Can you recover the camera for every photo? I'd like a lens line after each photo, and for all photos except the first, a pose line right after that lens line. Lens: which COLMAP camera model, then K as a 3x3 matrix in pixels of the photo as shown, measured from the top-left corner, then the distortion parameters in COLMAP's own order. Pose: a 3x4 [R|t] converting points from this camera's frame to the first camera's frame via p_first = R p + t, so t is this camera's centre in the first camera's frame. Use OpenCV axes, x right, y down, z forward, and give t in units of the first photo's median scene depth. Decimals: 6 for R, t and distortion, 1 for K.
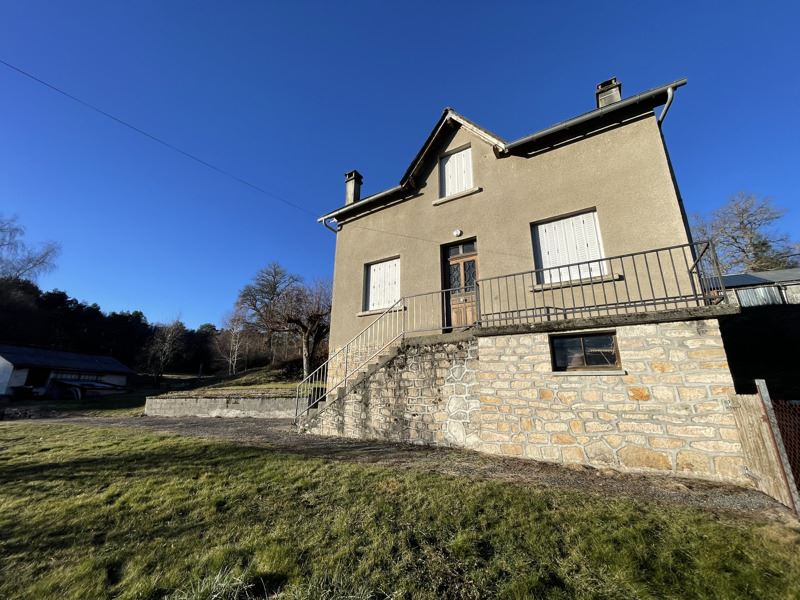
lens RADIAL K [[320.0, 0, 398.6], [0, 320.0, 299.1], [0, 0, 1]] dist [-0.000388, -0.000236]
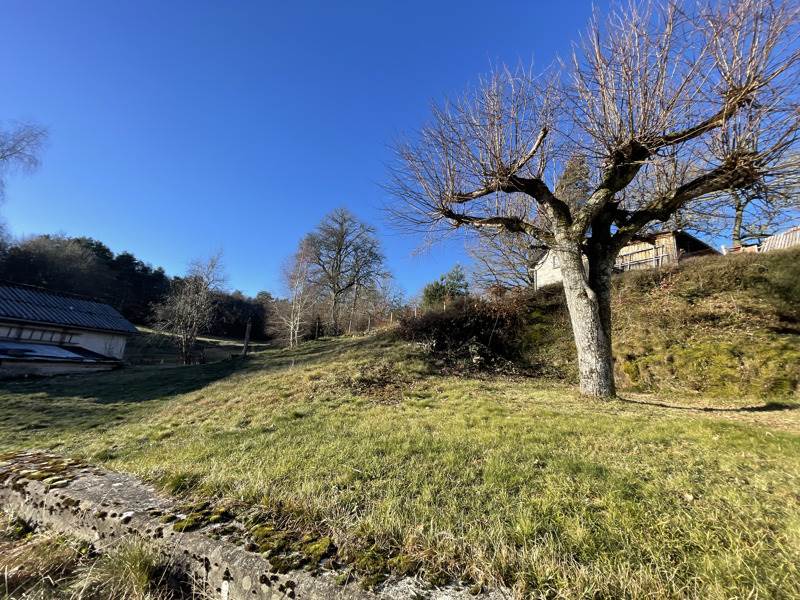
lens RADIAL K [[320.0, 0, 401.7], [0, 320.0, 298.5], [0, 0, 1]] dist [-0.000388, -0.000236]
pose [[0.990955, 0.036597, -0.129105, -0.134517], [-0.027631, 0.997124, 0.070569, 0.052766], [0.131316, -0.066364, 0.989117, 0.227493]]
